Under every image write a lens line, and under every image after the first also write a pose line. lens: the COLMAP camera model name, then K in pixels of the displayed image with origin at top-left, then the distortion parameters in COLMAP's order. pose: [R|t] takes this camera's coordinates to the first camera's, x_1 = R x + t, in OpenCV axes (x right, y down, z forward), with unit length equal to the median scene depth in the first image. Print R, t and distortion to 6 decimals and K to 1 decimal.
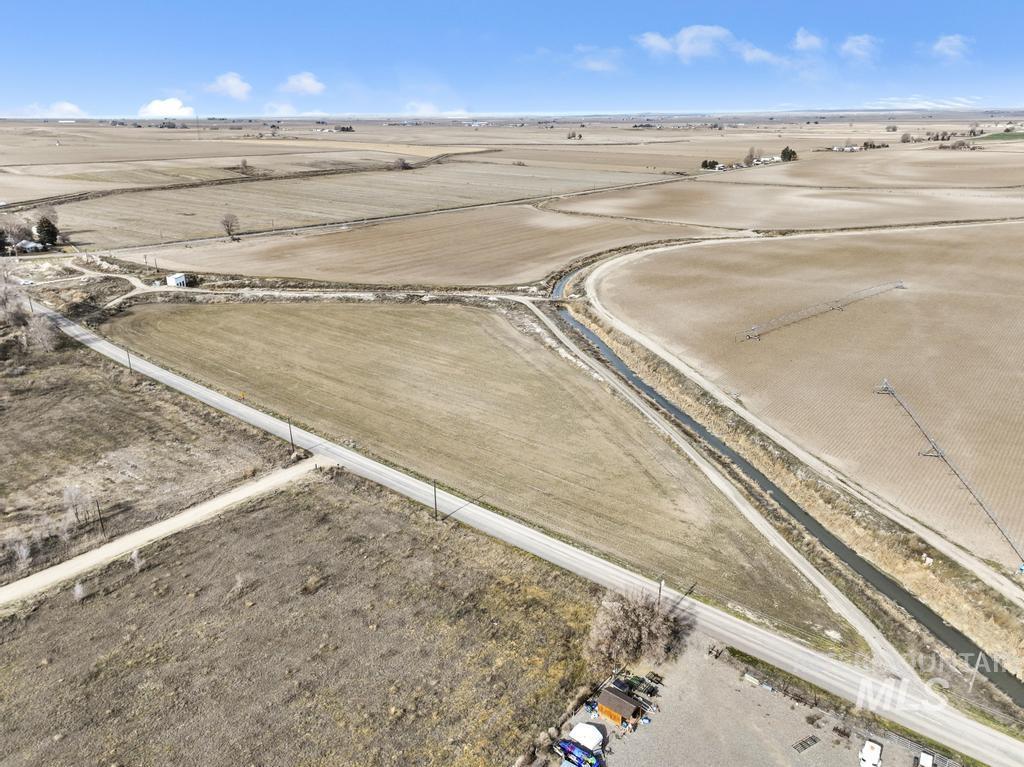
lens RADIAL K [[712.0, 0, 516.4], [0, 712.0, 430.9], [0, 0, 1]] dist [0.006157, 0.007864]
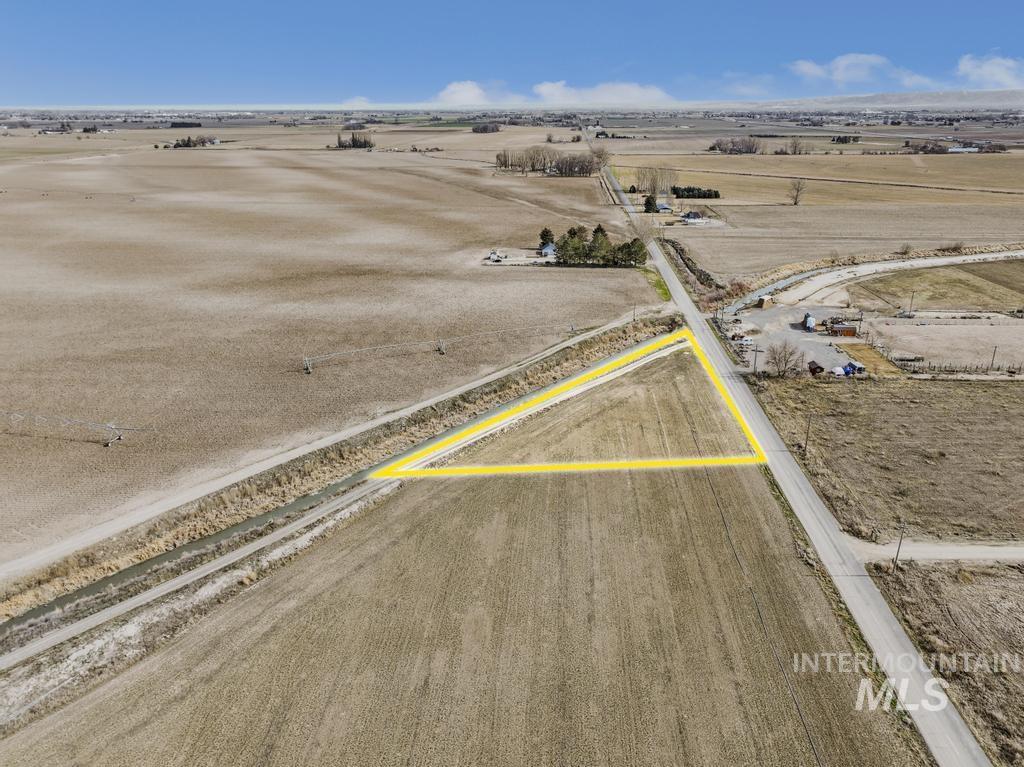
lens RADIAL K [[712.0, 0, 516.4], [0, 712.0, 430.9], [0, 0, 1]] dist [0.006157, 0.007864]
pose [[-0.590189, -0.329146, 0.737116, -0.497434], [0.331898, 0.733424, 0.593239, -0.541531], [-0.735881, 0.594771, -0.323616, 1.244831]]
